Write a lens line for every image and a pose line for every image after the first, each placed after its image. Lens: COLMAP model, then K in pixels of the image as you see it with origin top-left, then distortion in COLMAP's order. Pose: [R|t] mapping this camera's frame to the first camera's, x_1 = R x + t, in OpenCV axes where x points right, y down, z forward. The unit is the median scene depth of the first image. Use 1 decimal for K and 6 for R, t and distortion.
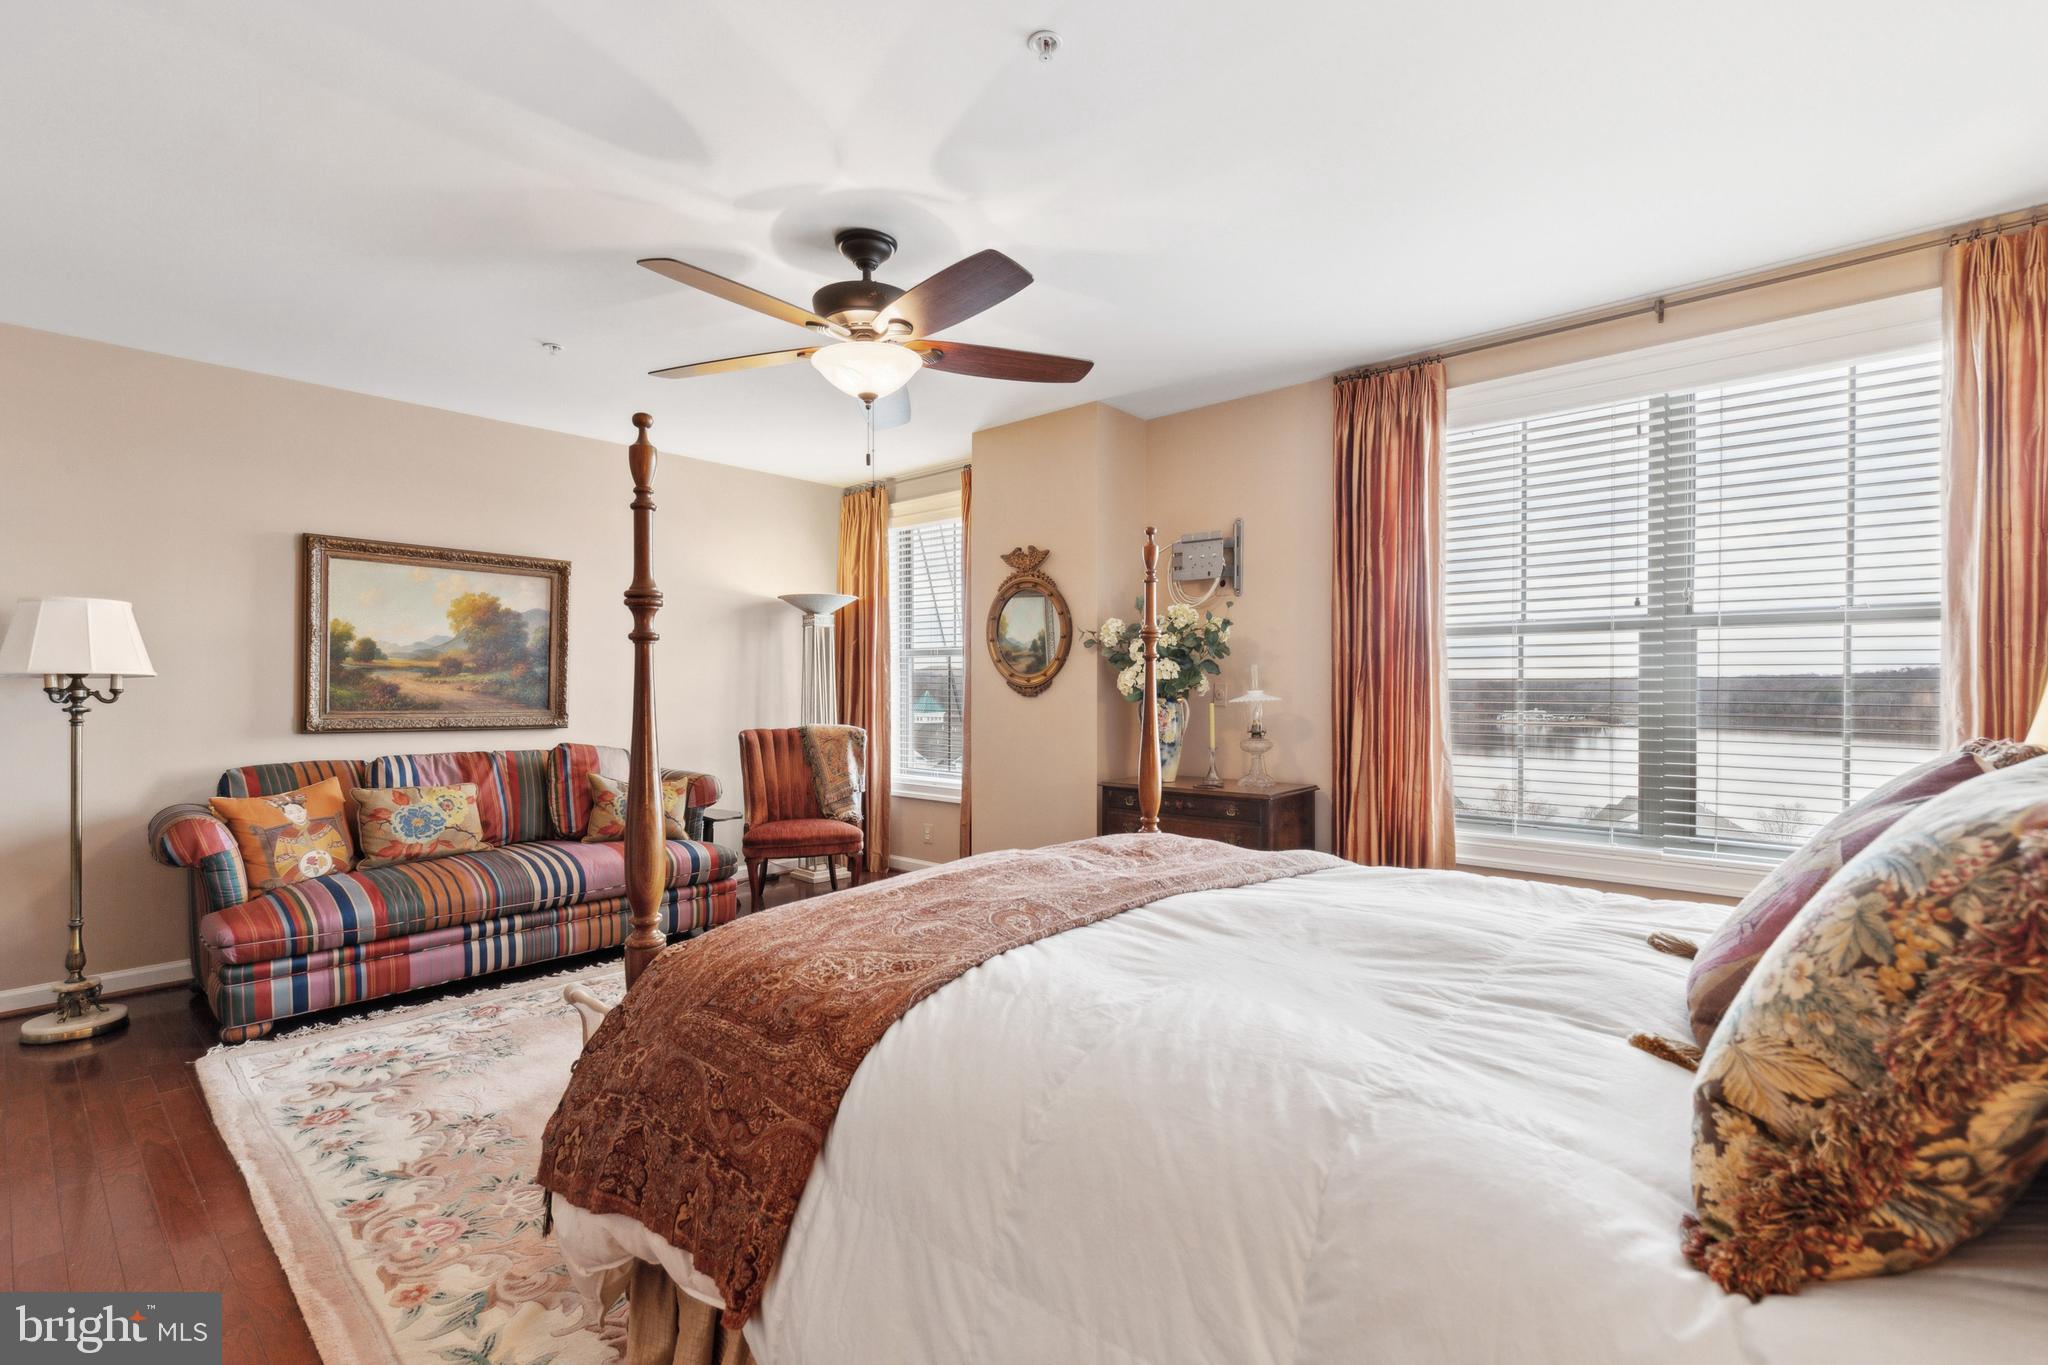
lens RADIAL K [[933.9, 0, 999.7], [0, 933.9, 712.3], [0, 0, 1]] dist [0.000357, -0.000098]
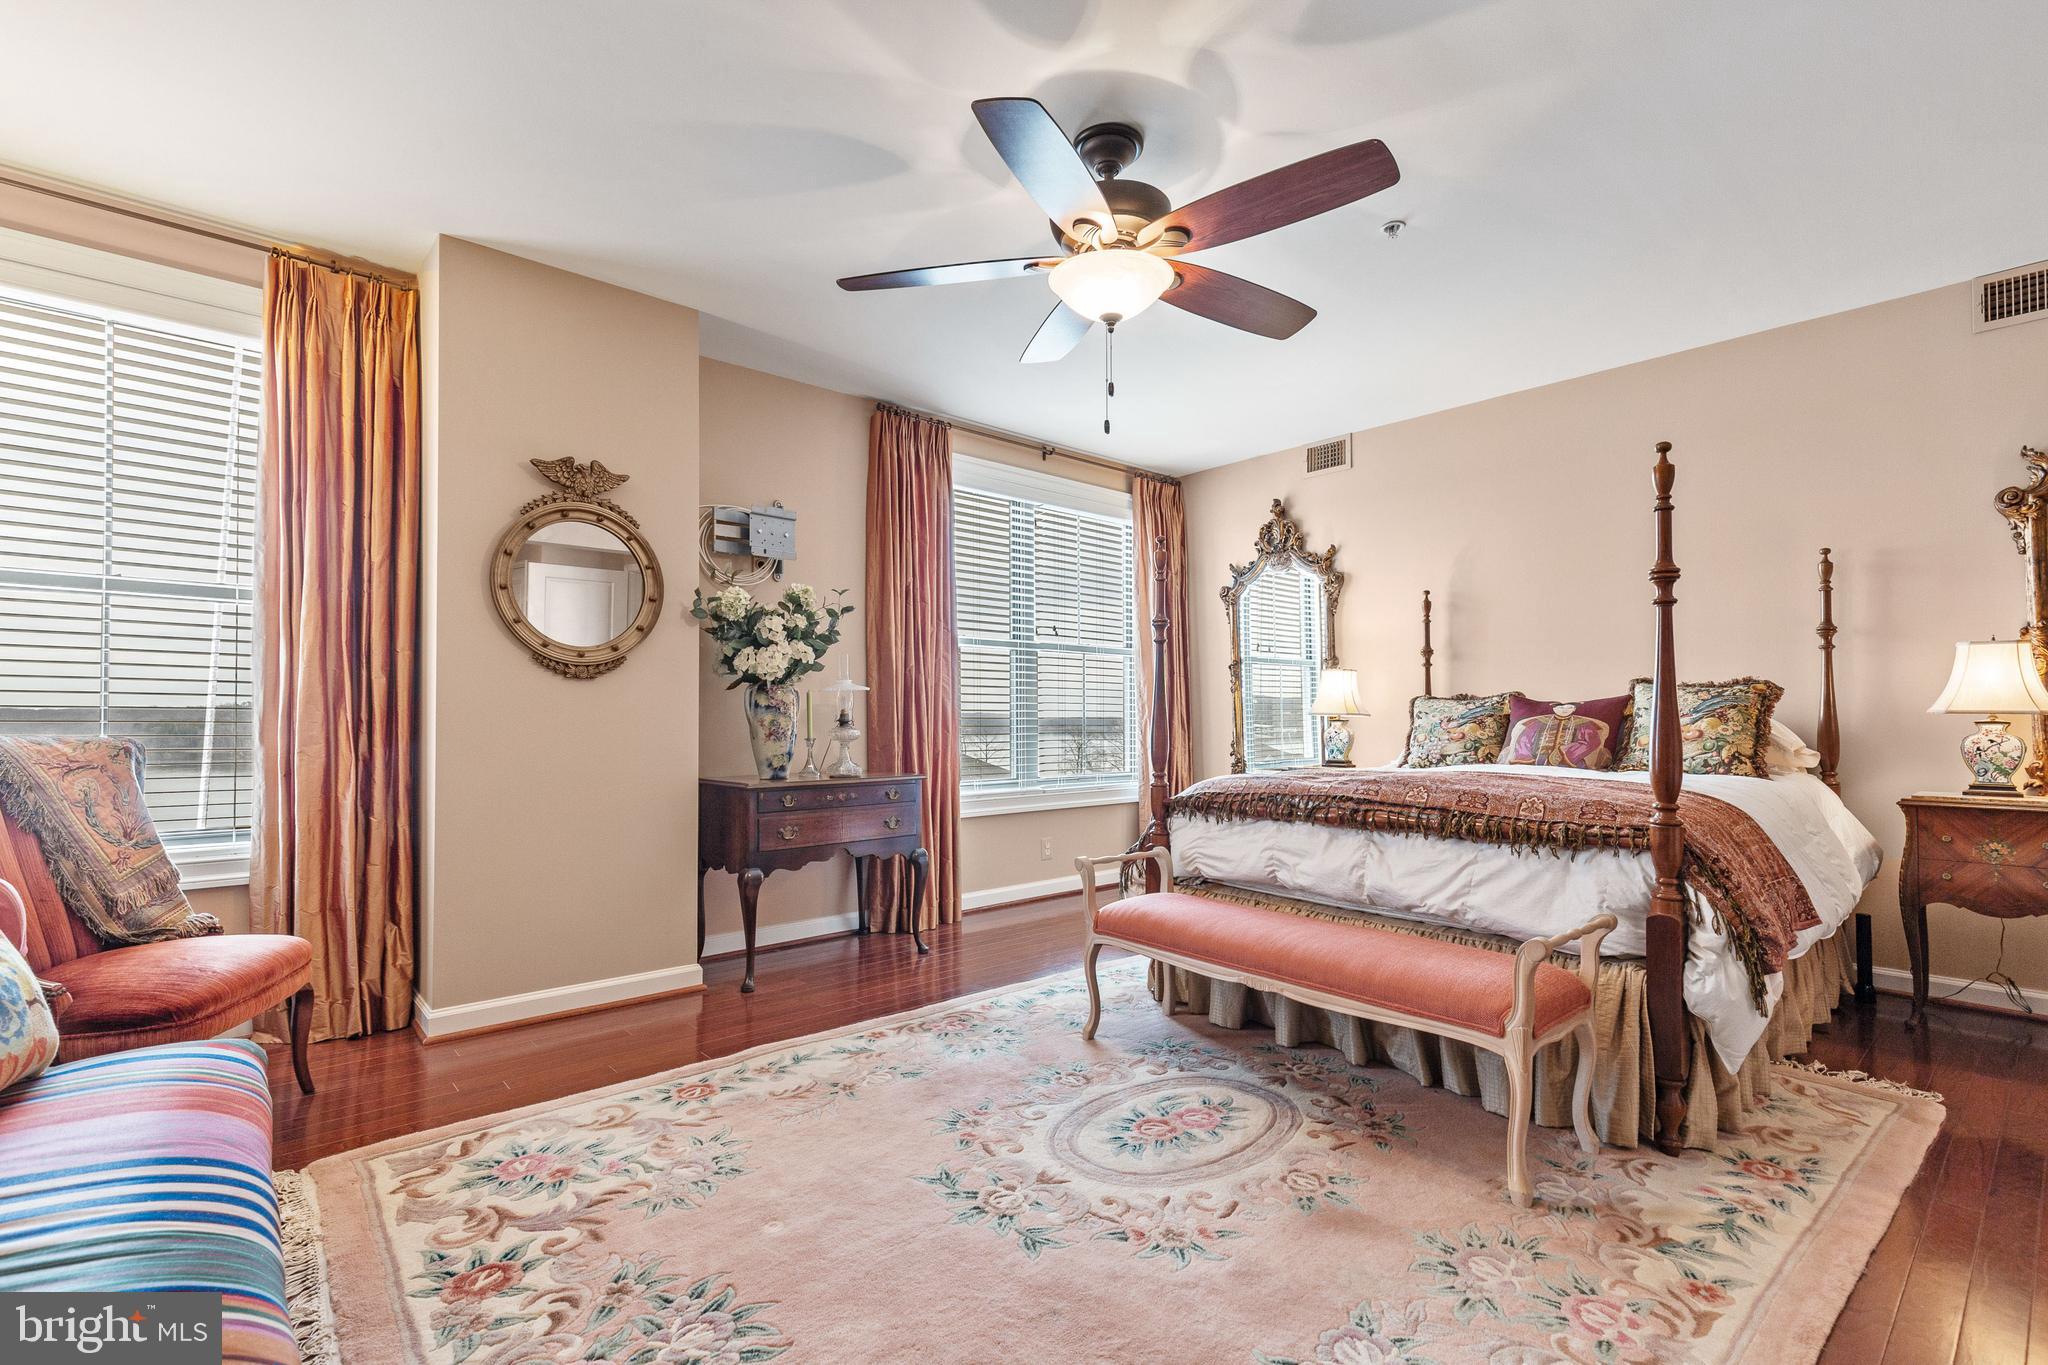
lens RADIAL K [[932.4, 0, 1017.1], [0, 932.4, 727.3], [0, 0, 1]] dist [-0.000072, -0.000338]
pose [[0.101164, -0.012678, 0.994789, -1.118501], [0.027237, 0.999579, 0.009969, 0.036089], [-0.994497, 0.026087, 0.101466, 1.098977]]
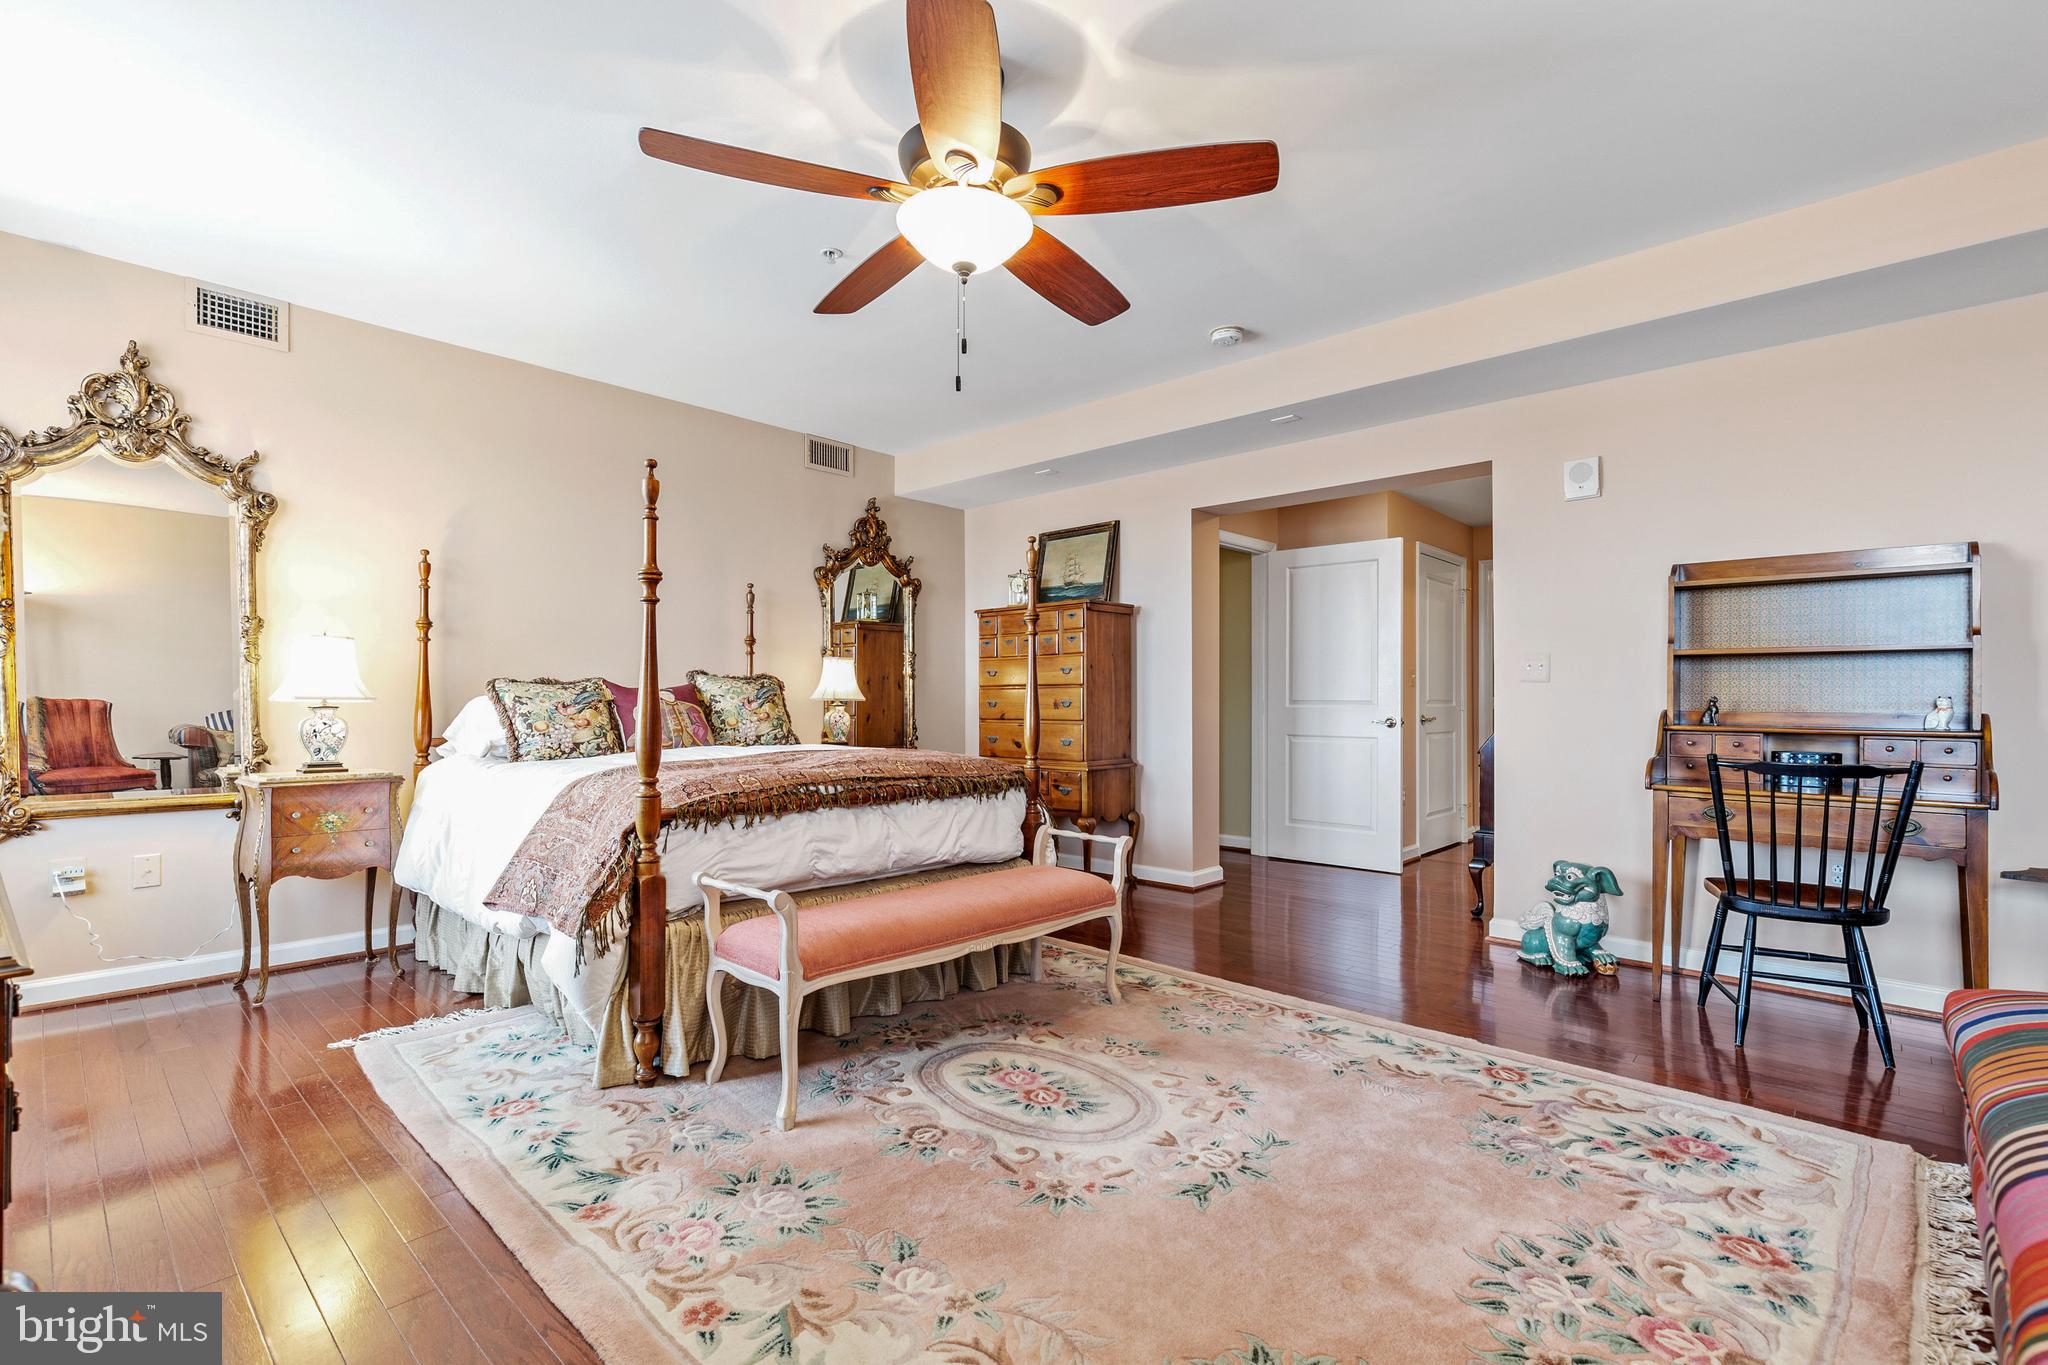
lens RADIAL K [[930.6, 0, 1021.1], [0, 930.6, 705.3], [0, 0, 1]] dist [0.000840, -0.000035]
pose [[-0.999929, -0.001093, -0.011861, -0.196587], [-0.001439, 0.999573, 0.029177, 0.015786], [0.011824, 0.029192, -0.999504, 1.977459]]
